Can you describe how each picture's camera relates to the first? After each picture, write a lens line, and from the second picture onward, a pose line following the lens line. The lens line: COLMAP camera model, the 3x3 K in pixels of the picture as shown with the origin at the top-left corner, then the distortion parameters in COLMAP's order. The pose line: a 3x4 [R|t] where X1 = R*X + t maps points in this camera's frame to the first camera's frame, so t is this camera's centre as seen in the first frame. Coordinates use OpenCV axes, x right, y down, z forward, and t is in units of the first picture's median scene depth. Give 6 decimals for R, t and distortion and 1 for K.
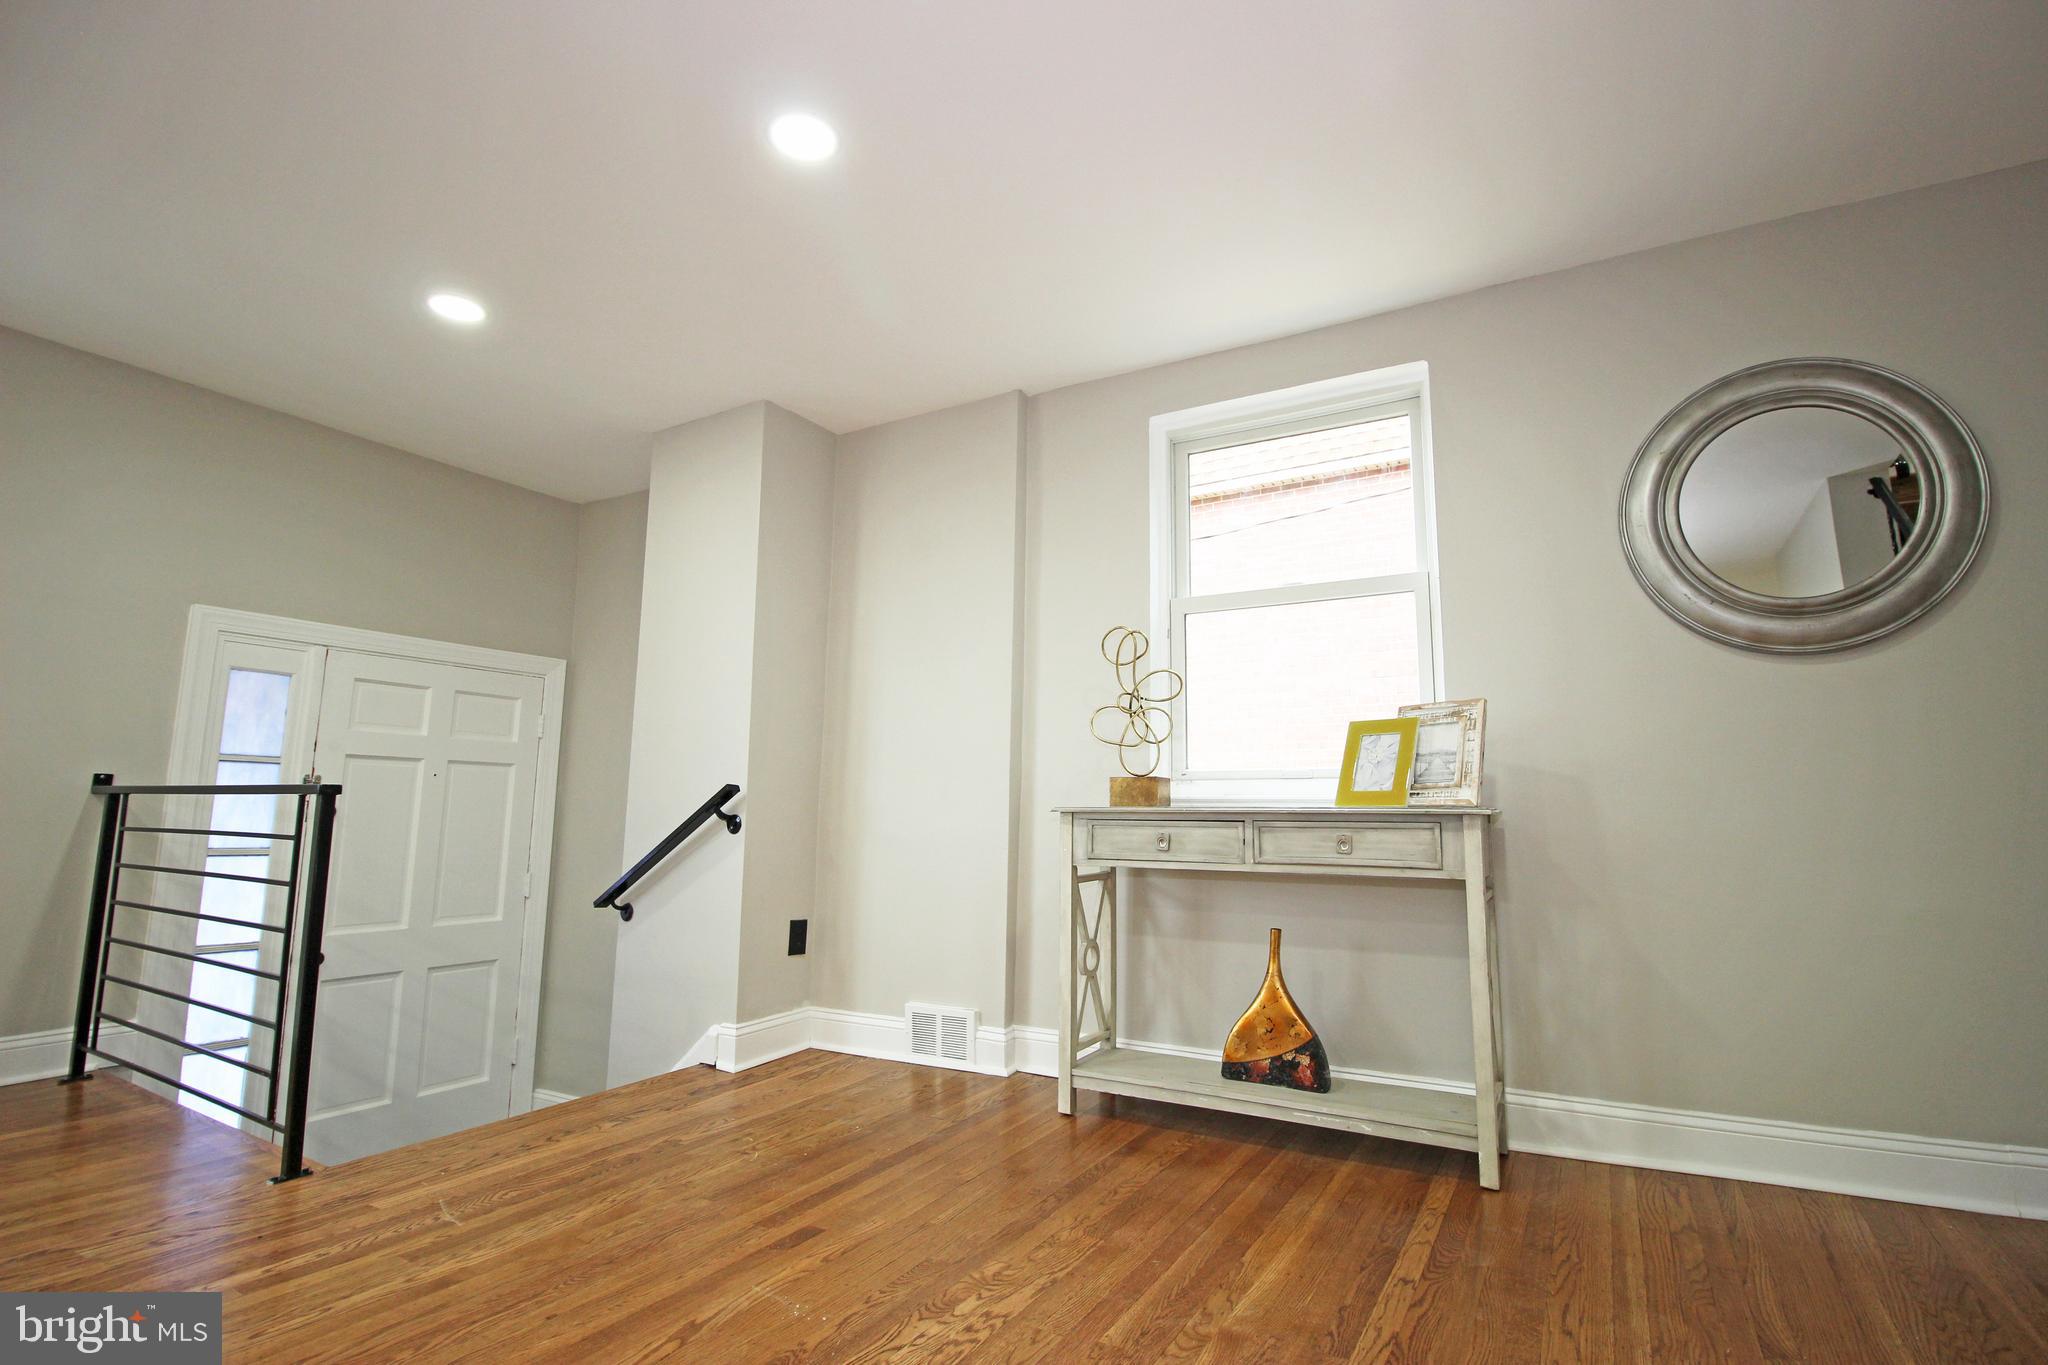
lens RADIAL K [[949.5, 0, 1057.6], [0, 949.5, 677.3], [0, 0, 1]] dist [-0.000544, -0.012471]
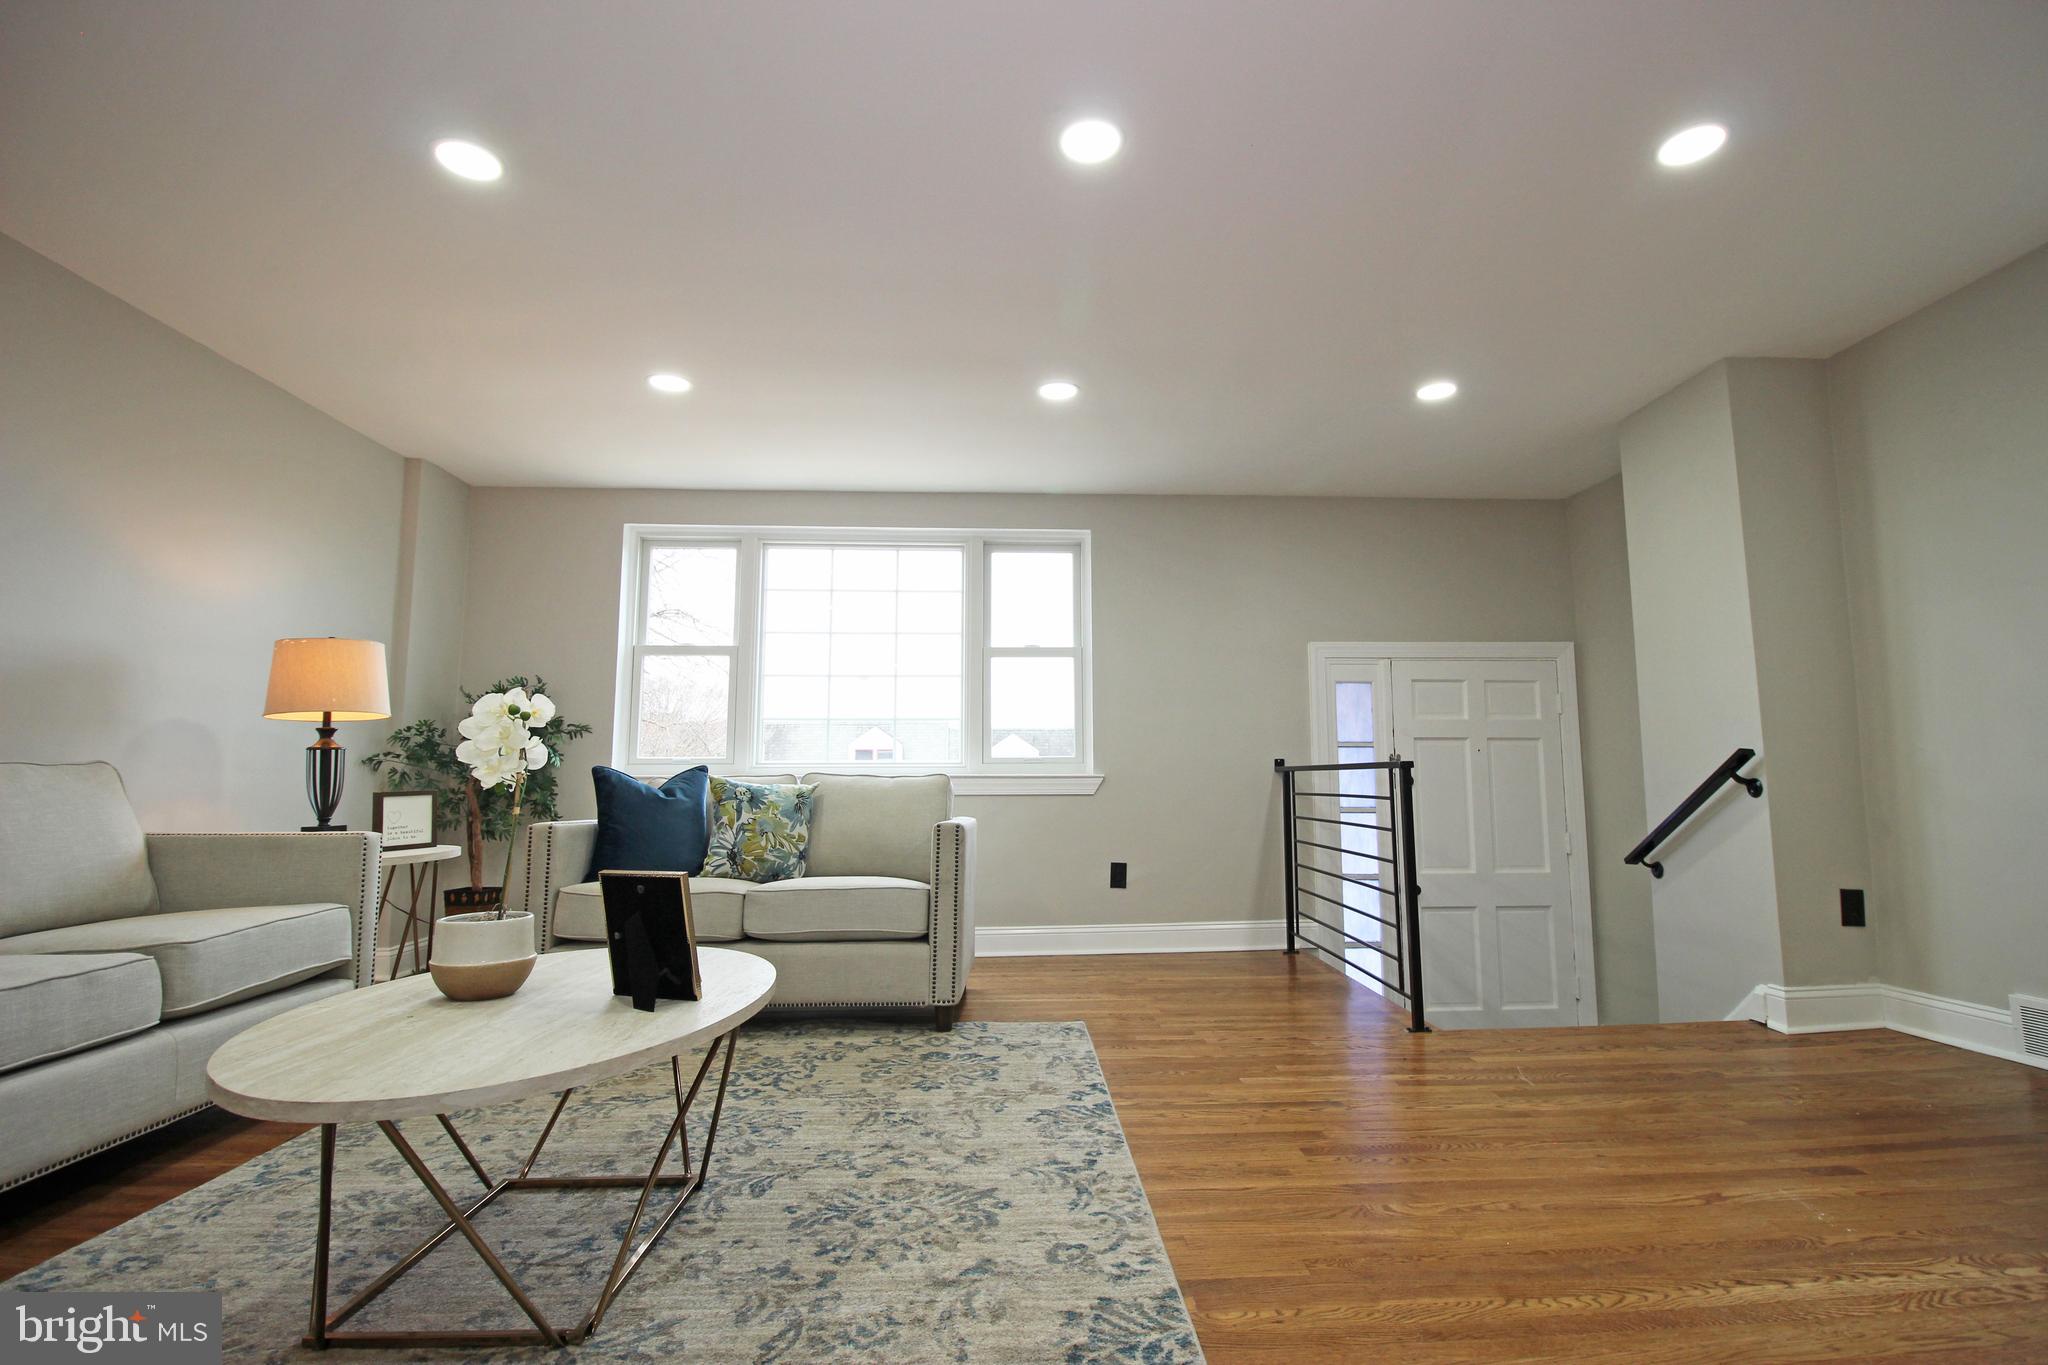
lens RADIAL K [[949.5, 0, 1054.5], [0, 949.5, 677.6], [0, 0, 1]] dist [-0.000544, -0.012471]
pose [[0.532370, -0.102315, -0.840306, 0.149455], [0.129223, 0.990857, -0.038778, -0.022109], [0.836590, -0.087942, 0.540724, -0.188754]]
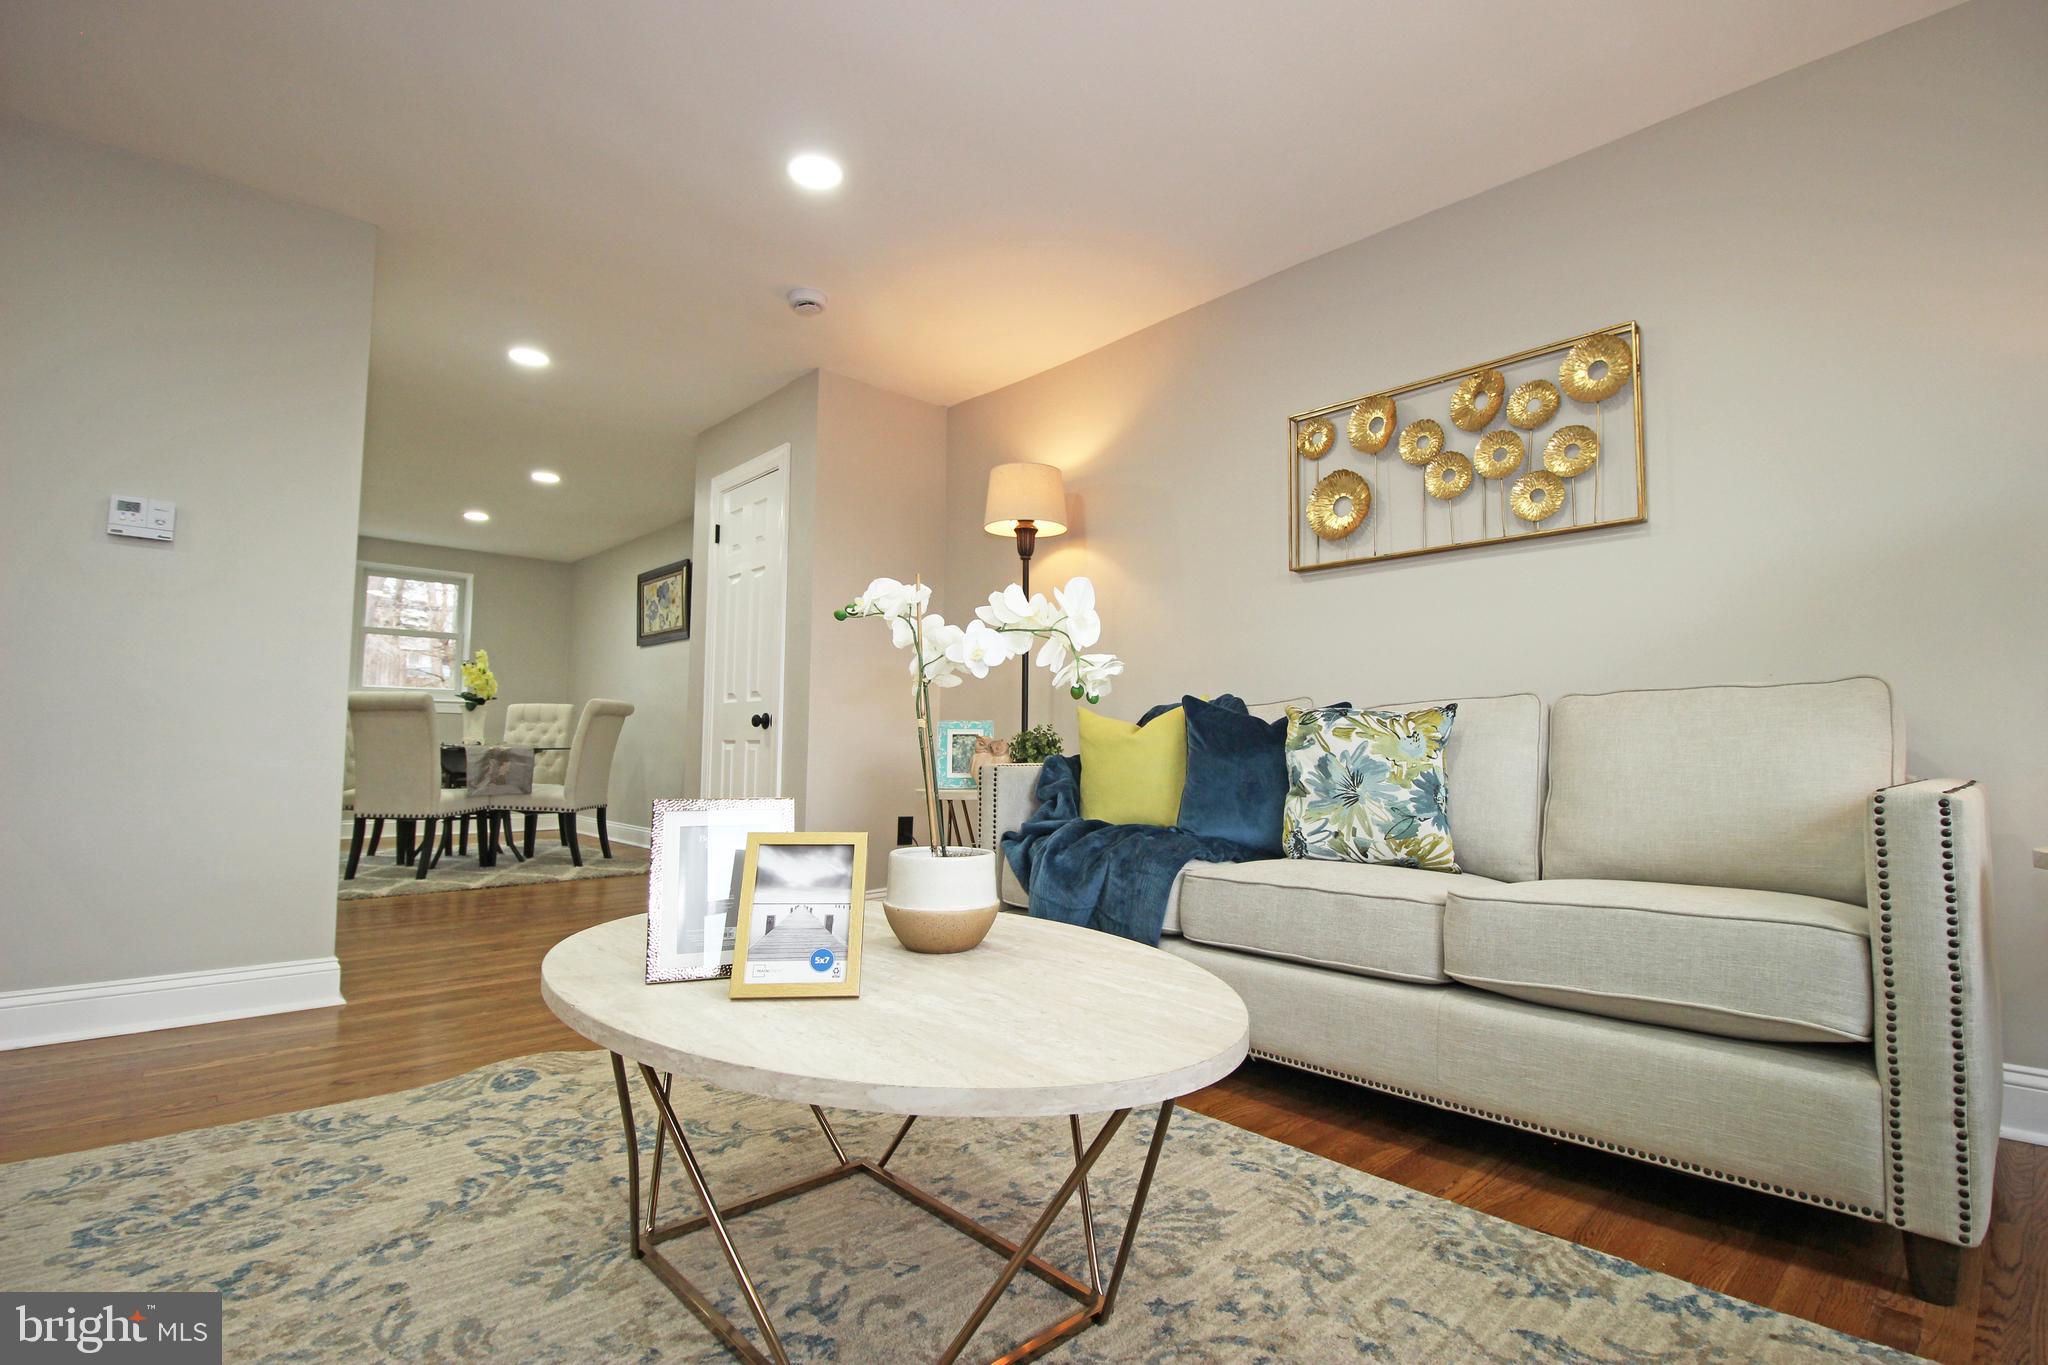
lens RADIAL K [[949.5, 0, 1053.6], [0, 949.5, 678.1], [0, 0, 1]] dist [-0.000544, -0.012471]
pose [[-0.954675, 0.010144, 0.297477, -0.895796], [-0.054684, 0.976431, -0.208788, 0.083312], [-0.292584, -0.215592, -0.931619, 0.351369]]
